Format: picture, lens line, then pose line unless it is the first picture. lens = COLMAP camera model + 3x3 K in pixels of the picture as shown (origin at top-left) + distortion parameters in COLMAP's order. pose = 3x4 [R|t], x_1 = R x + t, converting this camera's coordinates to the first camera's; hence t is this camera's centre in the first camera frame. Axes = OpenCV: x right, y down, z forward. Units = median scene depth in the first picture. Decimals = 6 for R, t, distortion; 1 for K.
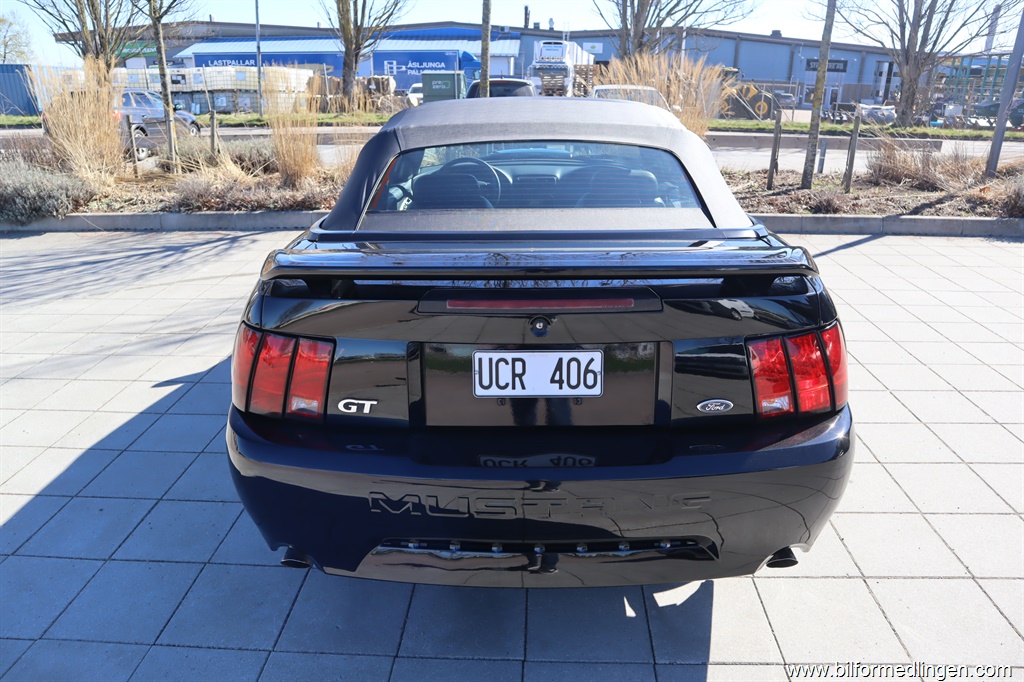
lens RADIAL K [[705.7, 0, 511.4], [0, 705.7, 345.4], [0, 0, 1]] dist [-0.128496, 0.077260]
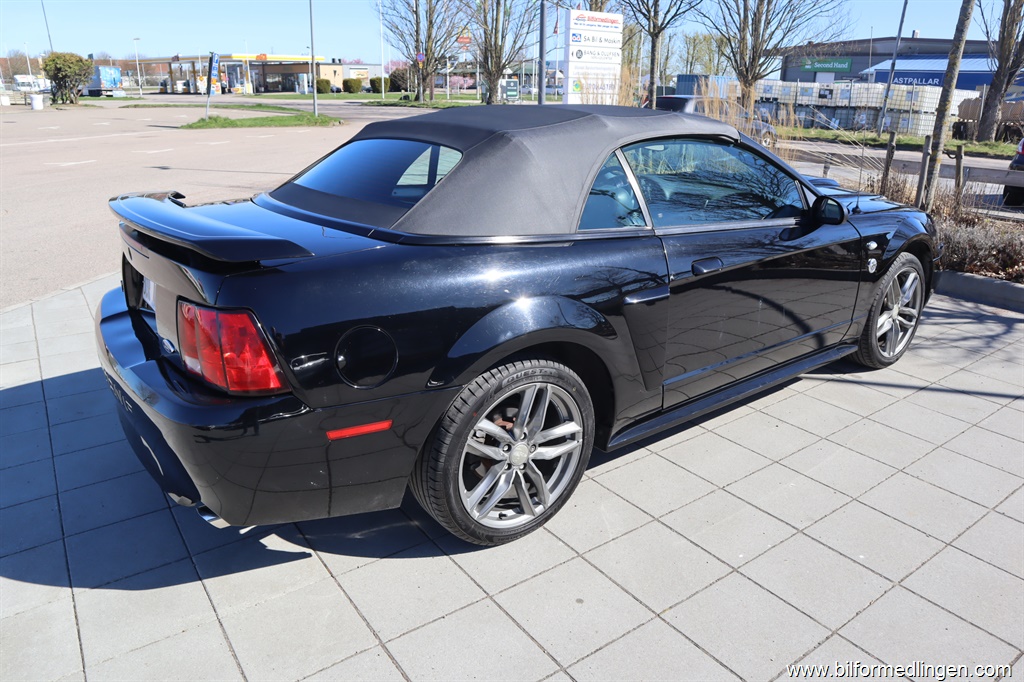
lens RADIAL K [[705.7, 0, 511.4], [0, 705.7, 345.4], [0, 0, 1]] dist [-0.128496, 0.077260]
pose [[0.611335, 0.275691, -0.741798, 0.082002], [-0.291348, 0.949927, 0.112936, -0.011880], [0.735789, 0.147080, 0.661046, 0.033835]]
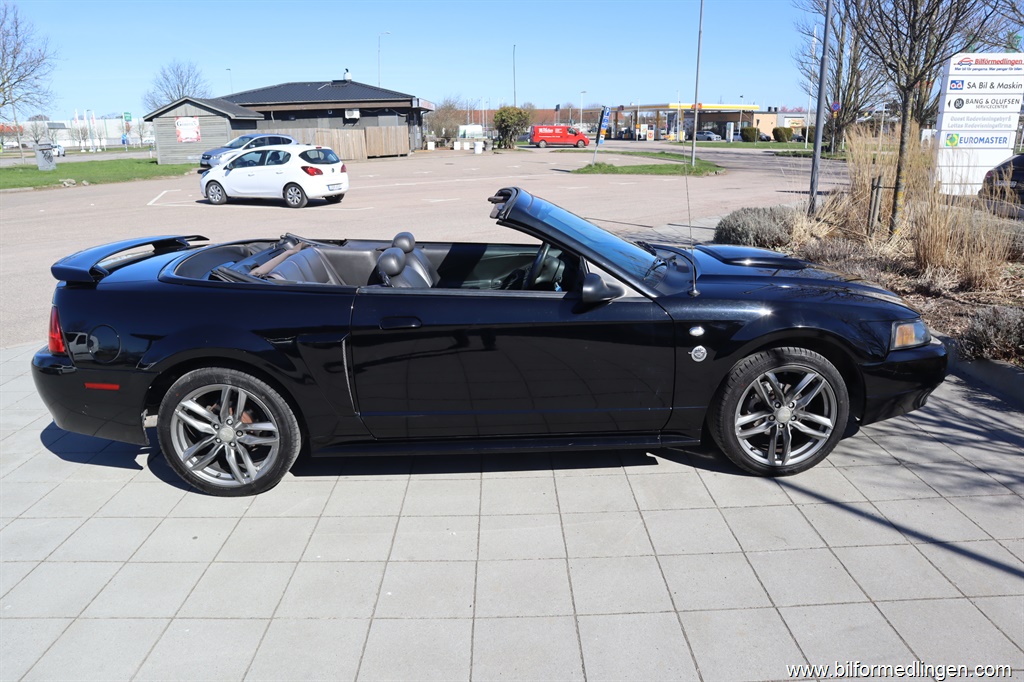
lens RADIAL K [[706.7, 0, 509.6], [0, 706.7, 338.8], [0, 0, 1]] dist [-0.126813, 0.078939]
pose [[0.055579, 0.271741, -0.960764, 0.126521], [-0.345616, 0.908000, 0.236824, -0.043387], [0.936729, 0.318893, 0.144384, 0.101537]]
